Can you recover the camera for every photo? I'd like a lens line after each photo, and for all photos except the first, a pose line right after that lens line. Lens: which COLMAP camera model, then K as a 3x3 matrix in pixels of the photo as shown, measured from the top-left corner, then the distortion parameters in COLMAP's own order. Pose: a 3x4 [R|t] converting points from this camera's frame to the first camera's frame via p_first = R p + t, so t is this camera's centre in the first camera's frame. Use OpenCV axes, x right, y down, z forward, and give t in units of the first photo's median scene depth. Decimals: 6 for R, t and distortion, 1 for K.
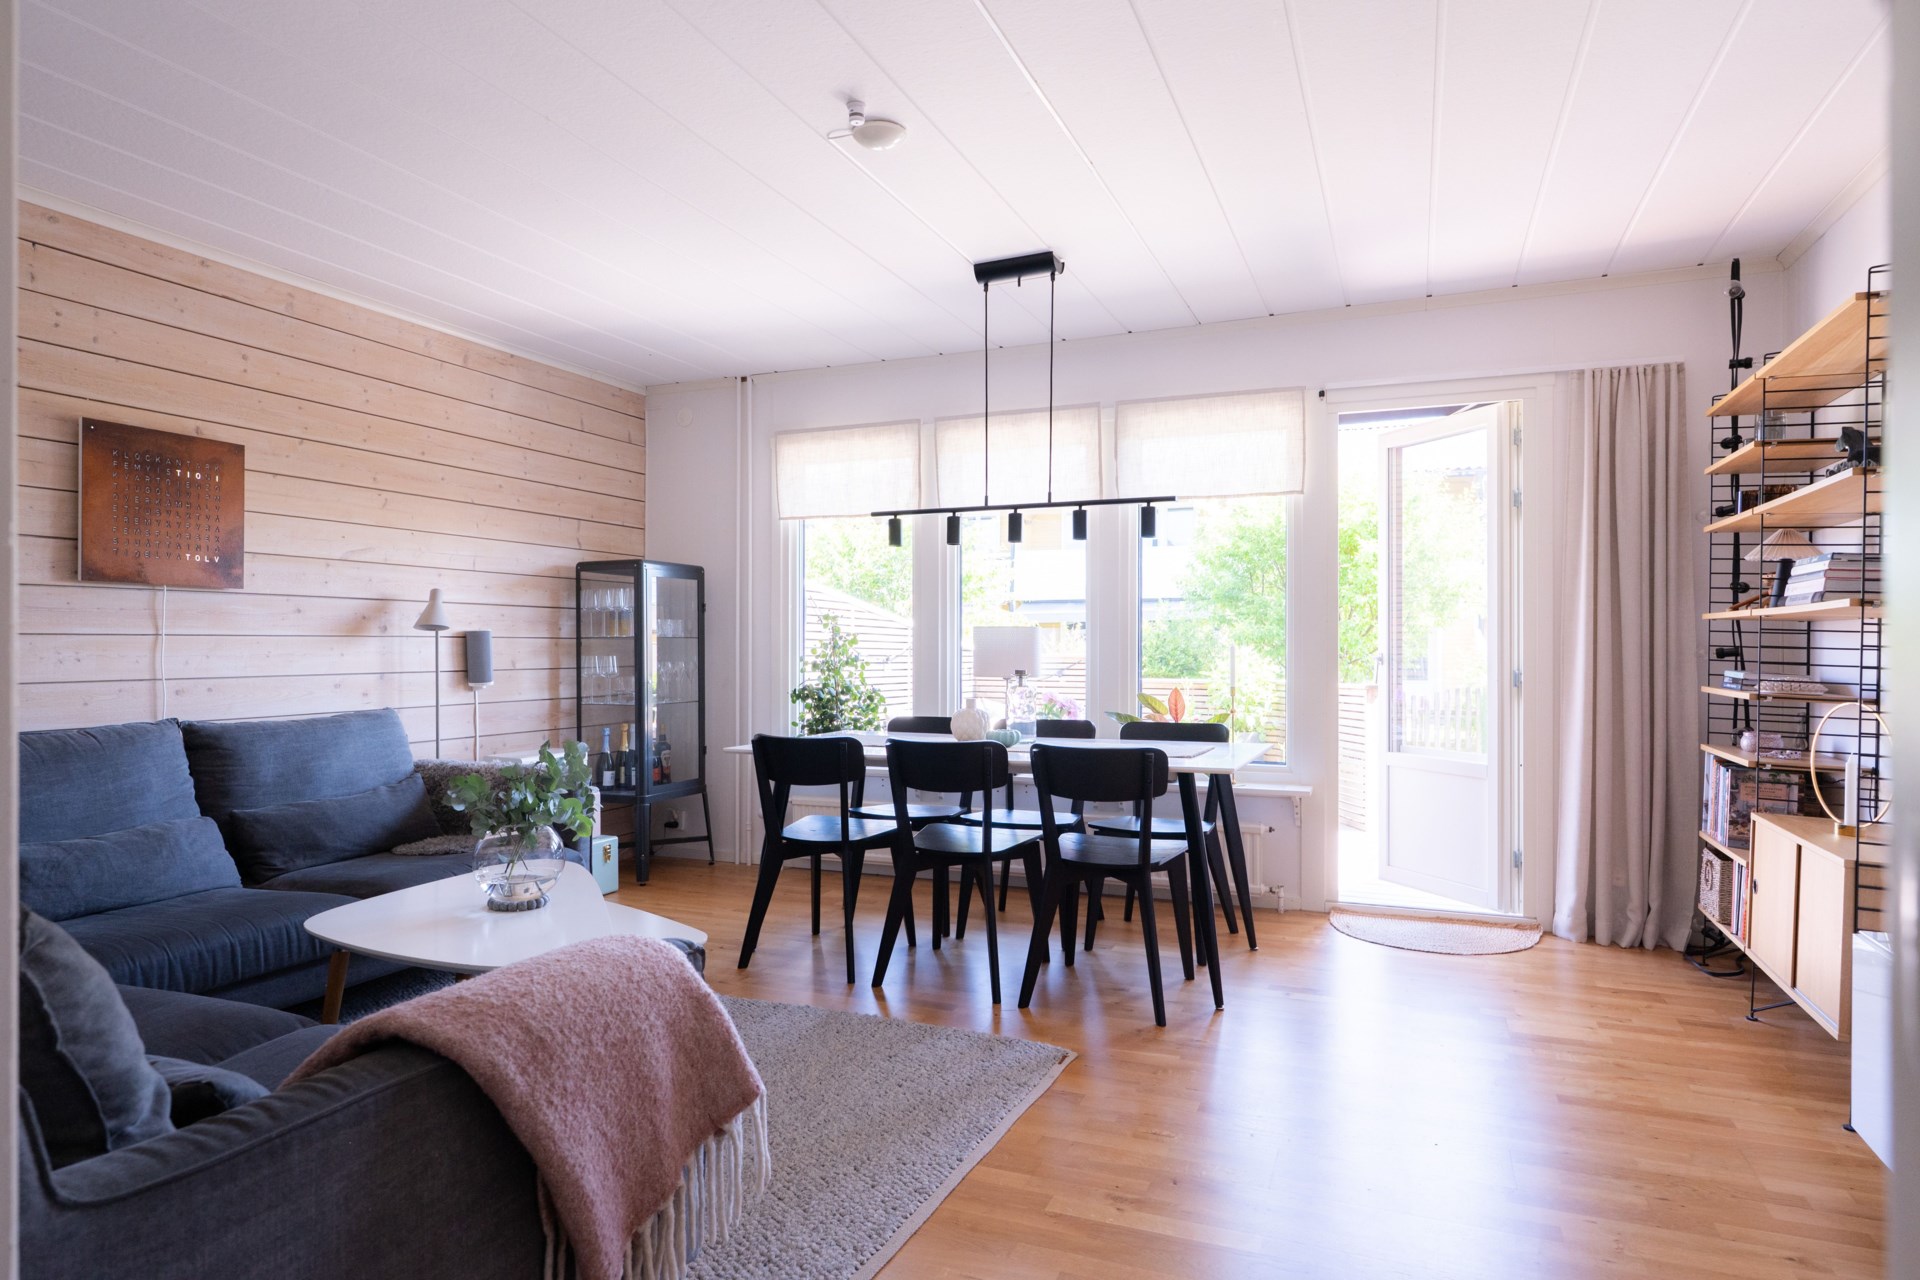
lens RADIAL K [[1070.0, 0, 964.6], [0, 1070.0, 632.5], [0, 0, 1]] dist [-0.002082, 0.002242]
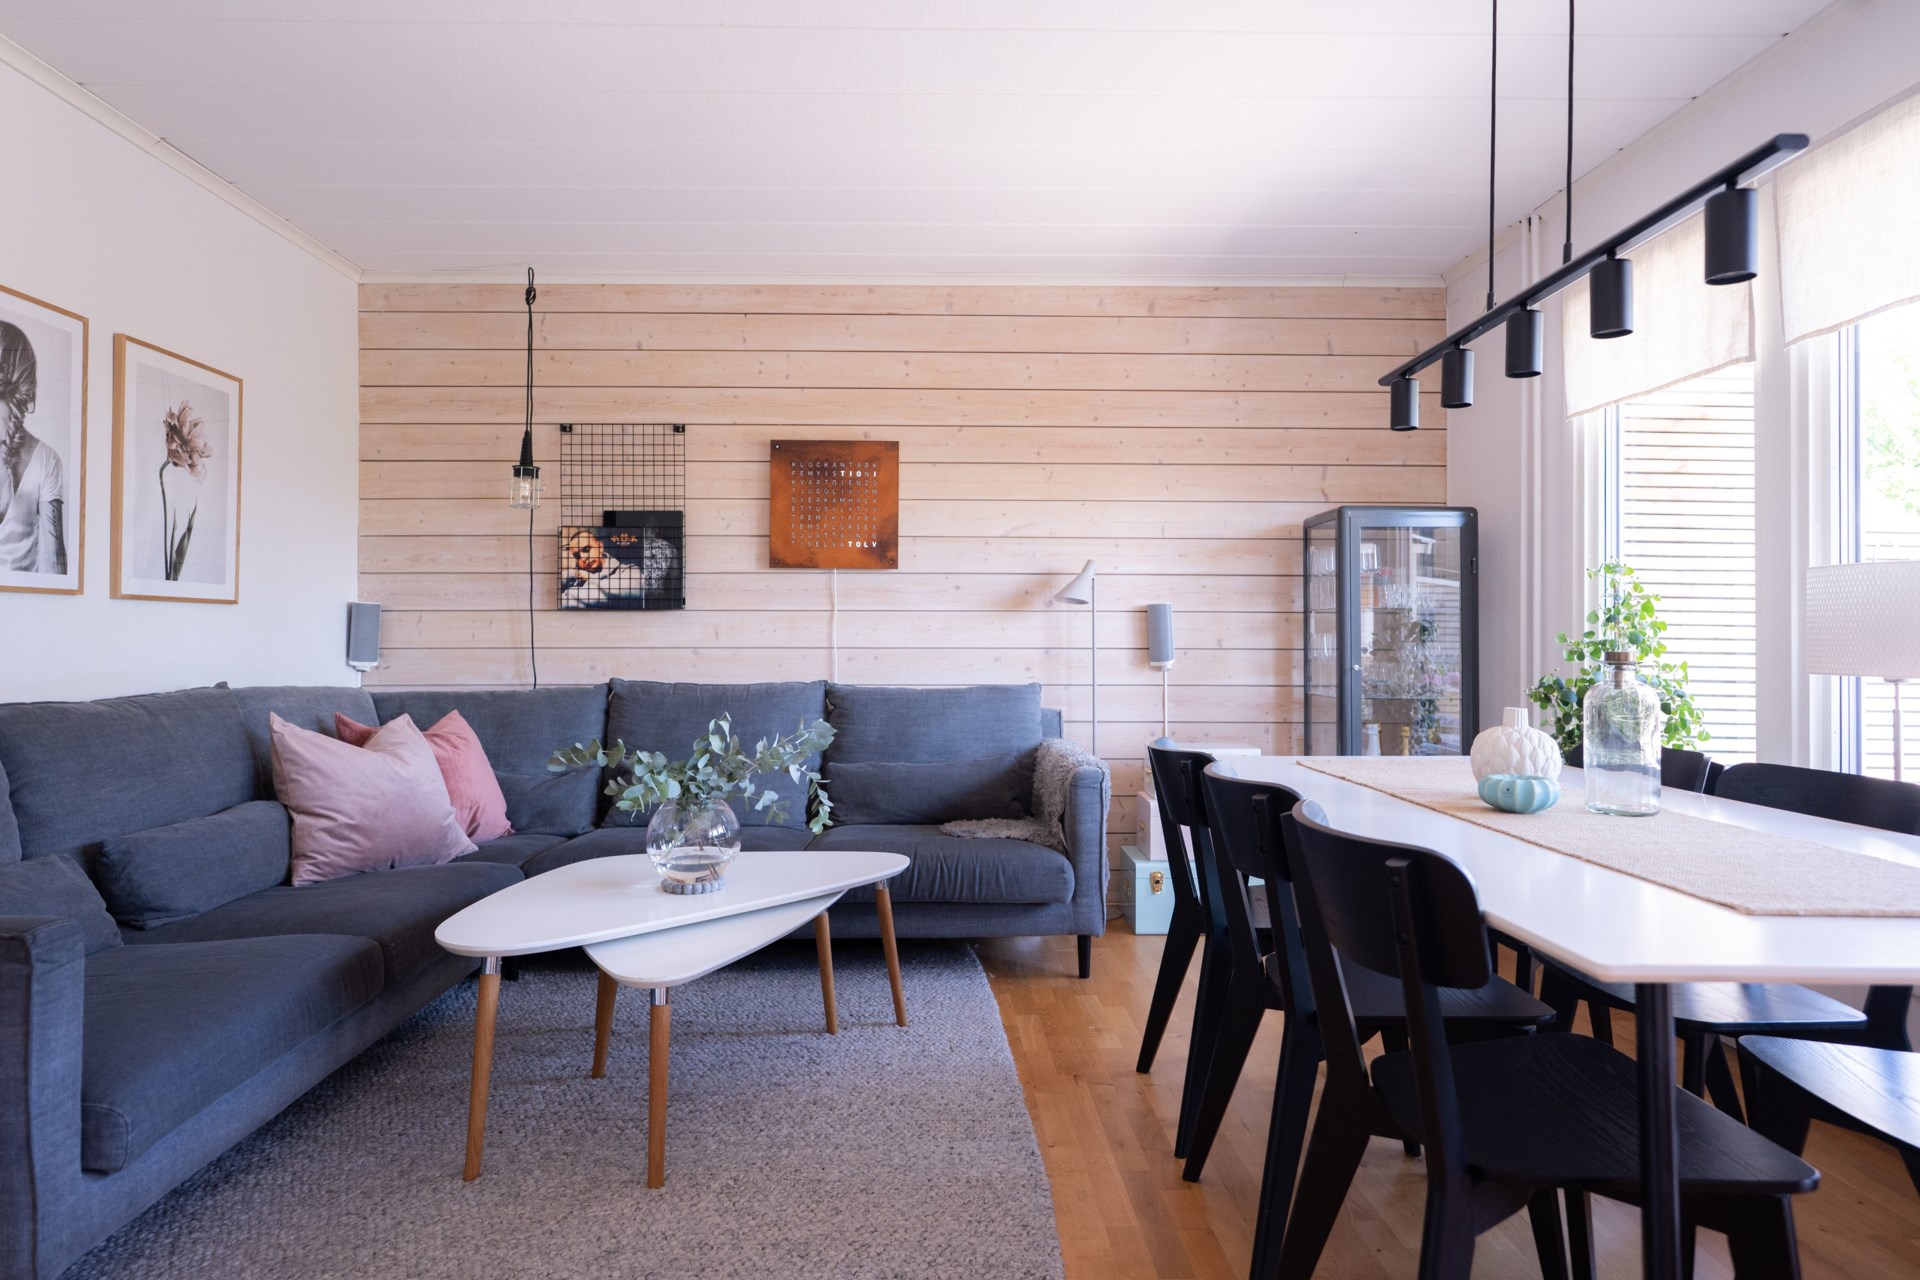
lens RADIAL K [[1070.0, 0, 964.6], [0, 1070.0, 632.5], [0, 0, 1]] dist [-0.002082, 0.002242]
pose [[0.410152, -0.004336, -0.912007, 0.316017], [0.007324, 0.999972, -0.001461, 0.023339], [0.911988, -0.006081, 0.410173, 0.503195]]
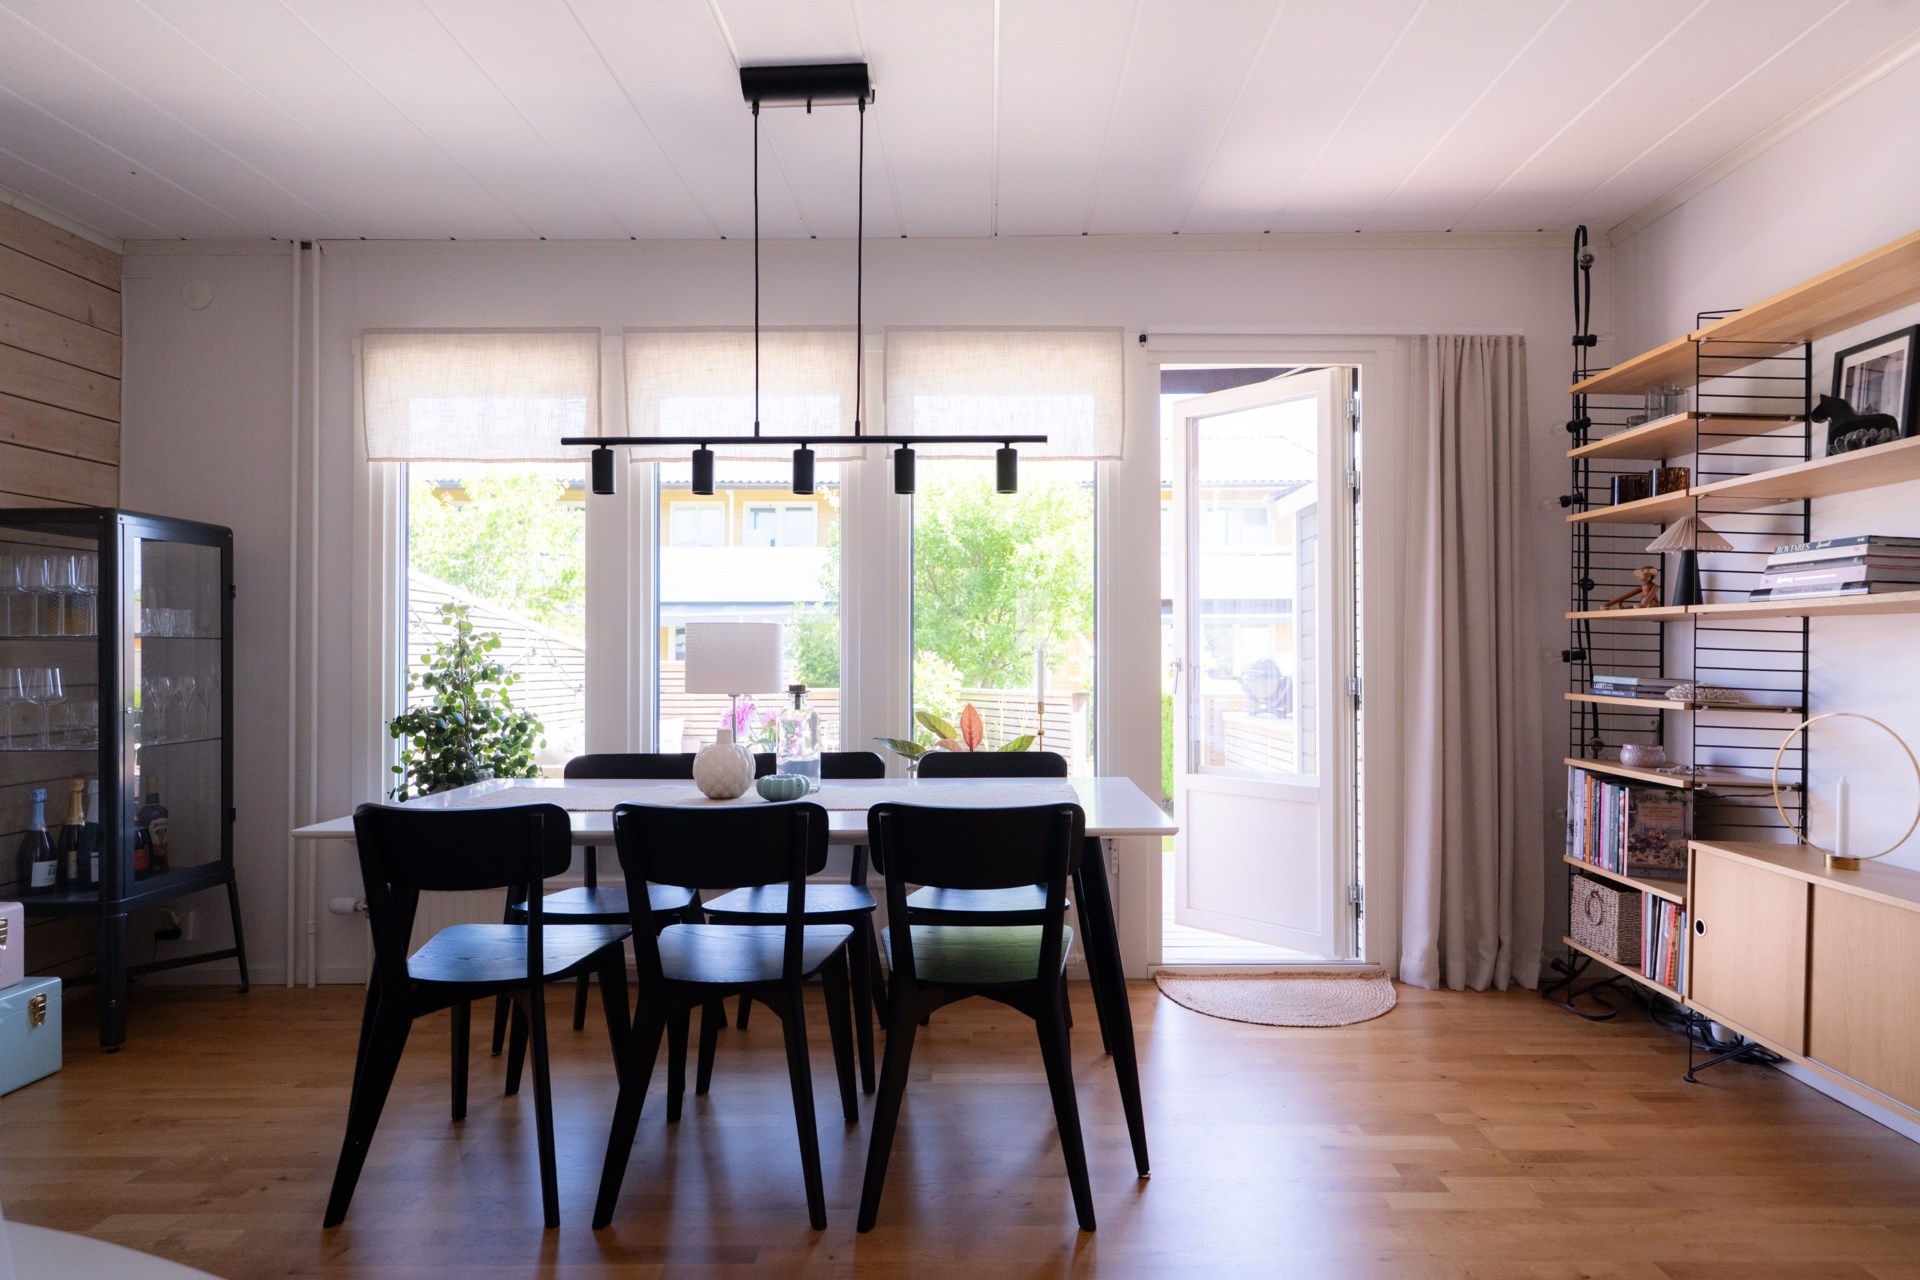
lens RADIAL K [[1070.0, 0, 964.6], [0, 1070.0, 632.5], [0, 0, 1]] dist [-0.002082, 0.002242]
pose [[0.927496, 0.004442, 0.373808, -0.093895], [-0.002436, 0.999980, -0.005841, 0.004903], [-0.373826, 0.004507, 0.927488, 0.298891]]
